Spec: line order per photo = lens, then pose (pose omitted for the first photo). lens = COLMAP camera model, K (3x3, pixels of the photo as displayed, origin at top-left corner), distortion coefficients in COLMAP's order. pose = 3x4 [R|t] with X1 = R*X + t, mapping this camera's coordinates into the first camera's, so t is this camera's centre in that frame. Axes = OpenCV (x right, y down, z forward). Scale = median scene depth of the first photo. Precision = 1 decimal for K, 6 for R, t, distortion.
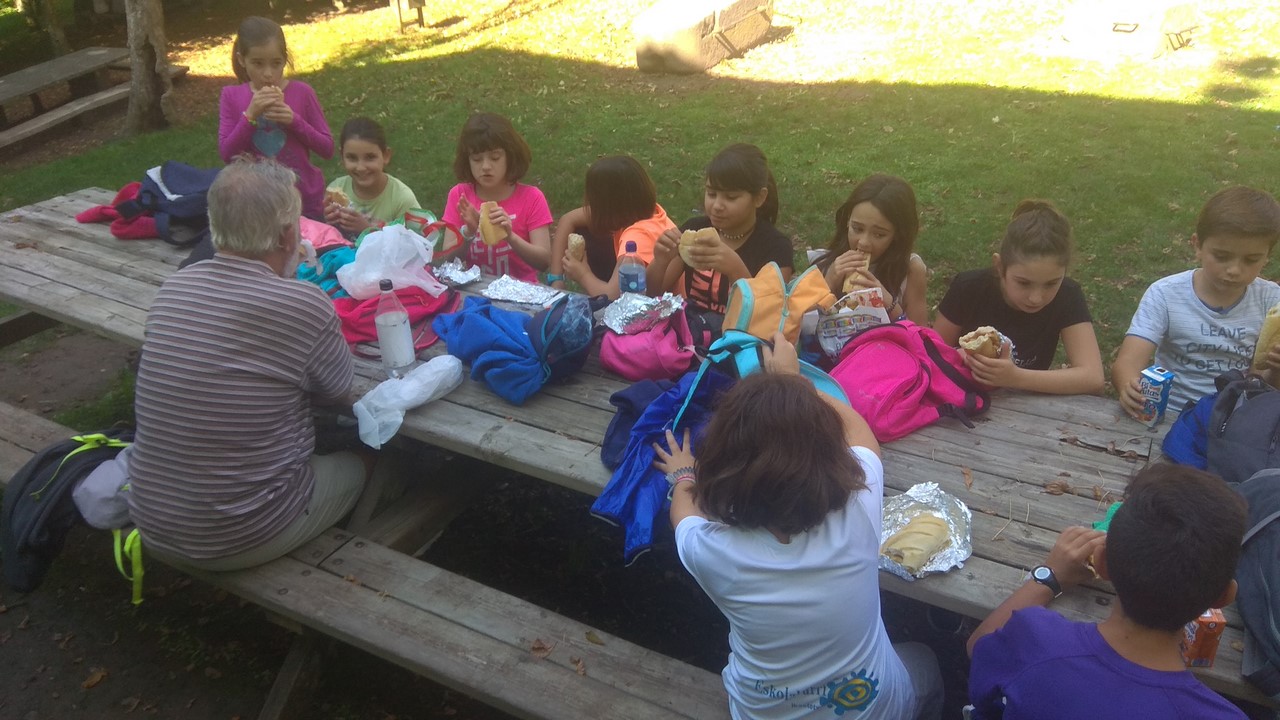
lens RADIAL K [[961.7, 0, 615.6], [0, 961.7, 360.4], [0, 0, 1]] dist [0.055117, -0.100574]
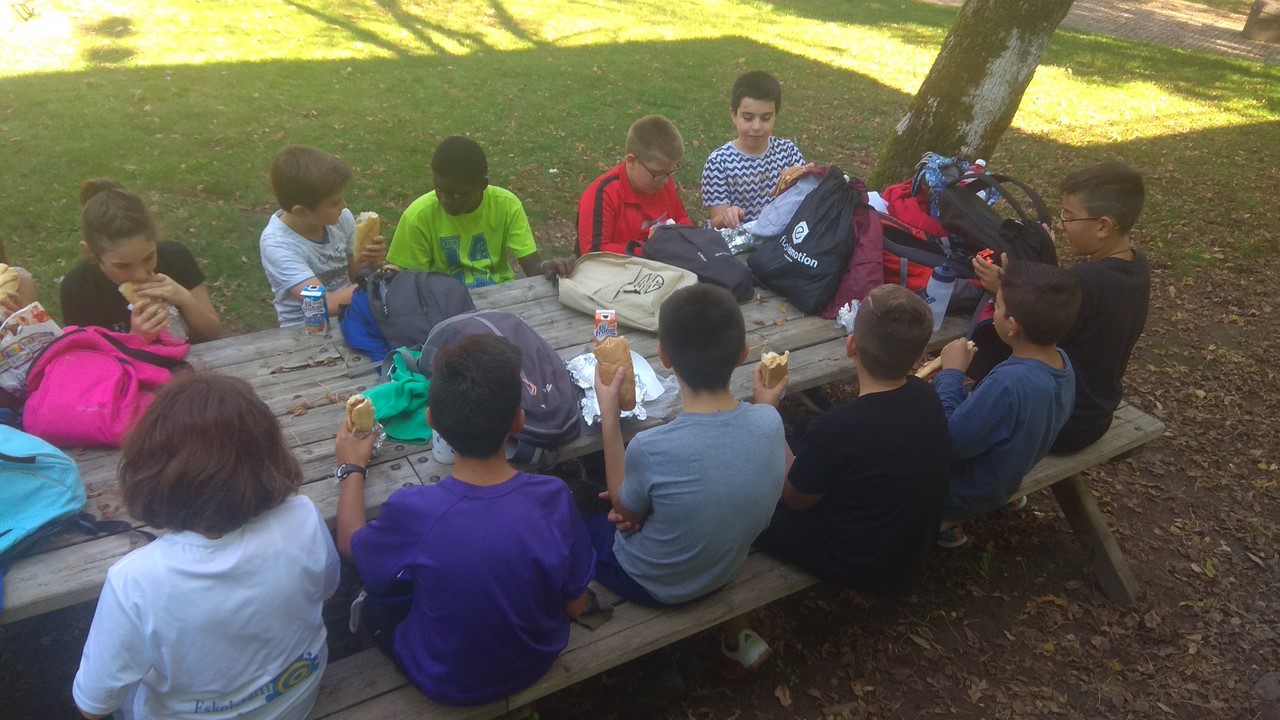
lens RADIAL K [[961.7, 0, 615.6], [0, 961.7, 360.4], [0, 0, 1]] dist [0.055117, -0.100574]
pose [[0.500458, -0.368842, 0.783261, -0.196876], [0.345632, 0.914604, 0.209853, -0.026813], [-0.793776, 0.165697, 0.585204, 0.027269]]
